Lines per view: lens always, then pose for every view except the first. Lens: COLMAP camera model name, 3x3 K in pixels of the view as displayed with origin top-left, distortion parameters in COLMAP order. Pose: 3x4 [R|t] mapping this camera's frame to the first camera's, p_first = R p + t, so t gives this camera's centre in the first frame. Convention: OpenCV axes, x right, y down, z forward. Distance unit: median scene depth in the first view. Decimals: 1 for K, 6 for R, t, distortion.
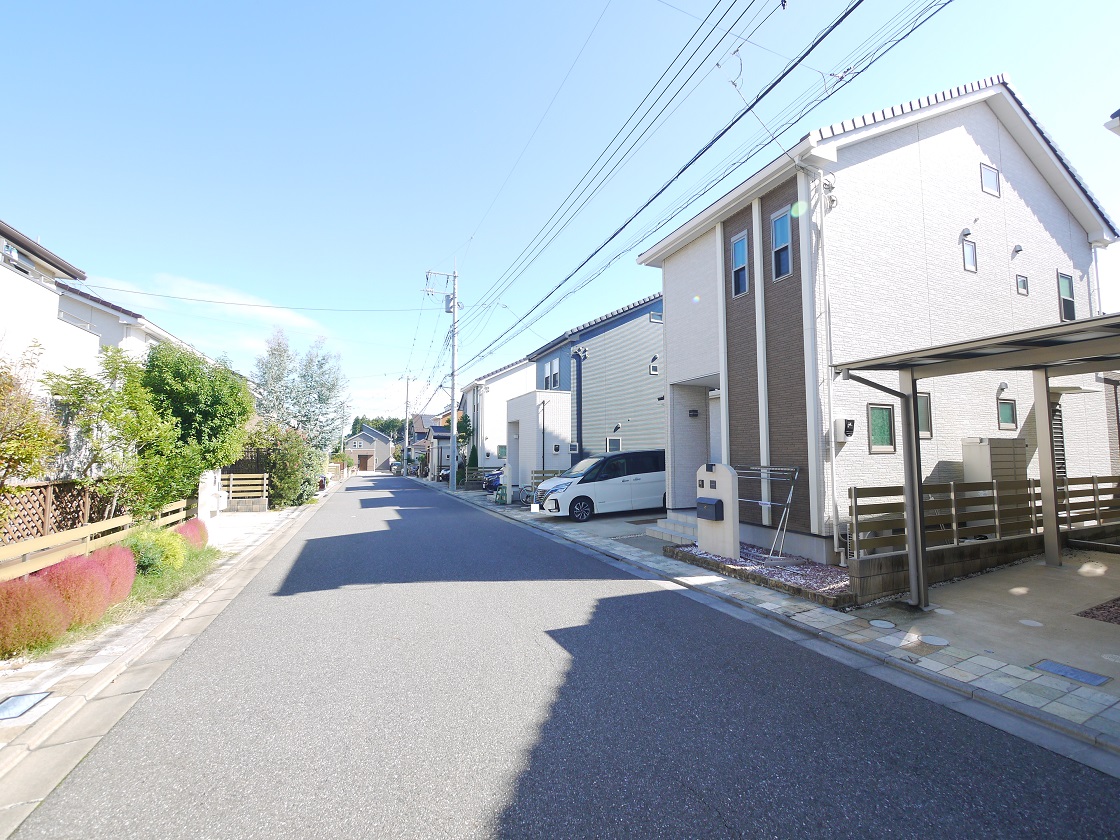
lens RADIAL K [[473.0, 0, 562.7], [0, 473.0, 419.2], [0, 0, 1]] dist [-0.001667, -0.000904]
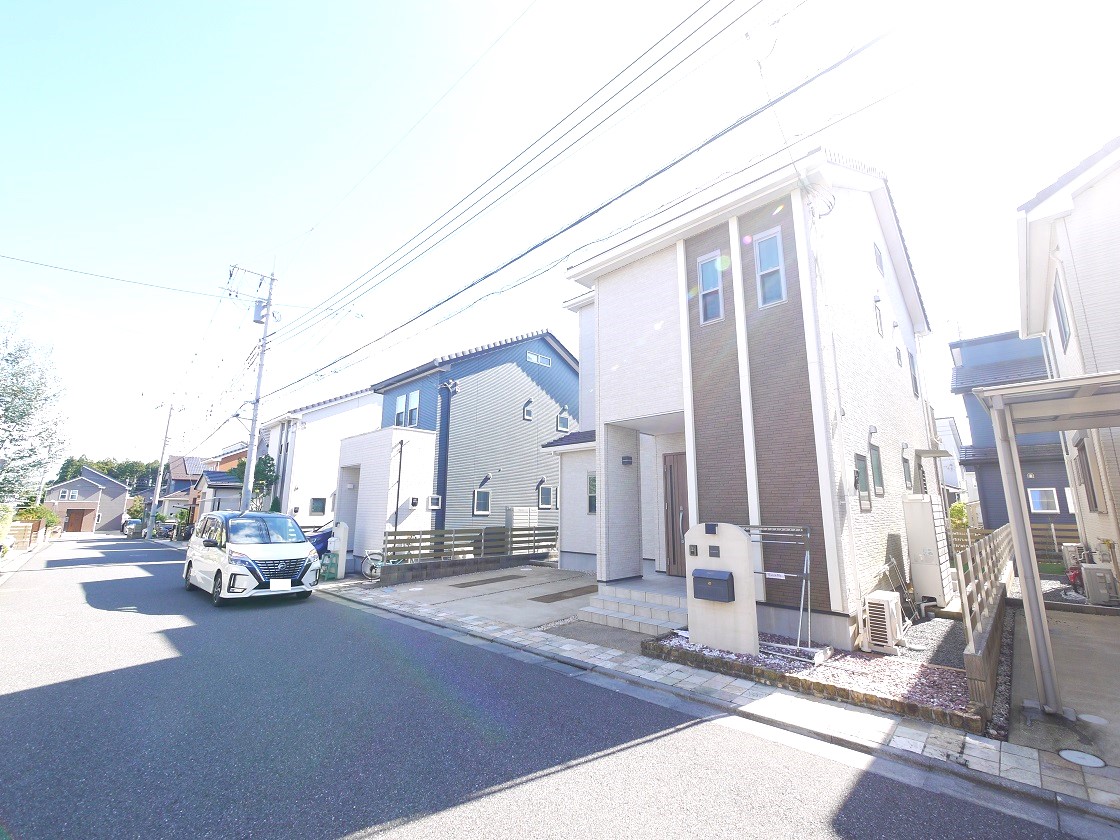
lens RADIAL K [[473.0, 0, 562.7], [0, 473.0, 419.2], [0, 0, 1]] dist [-0.001667, -0.000904]
pose [[0.921811, 0.076831, 0.379948, -0.090260], [-0.032223, 0.991957, -0.122409, 0.012612], [-0.386297, 0.100595, 0.916873, 0.165430]]
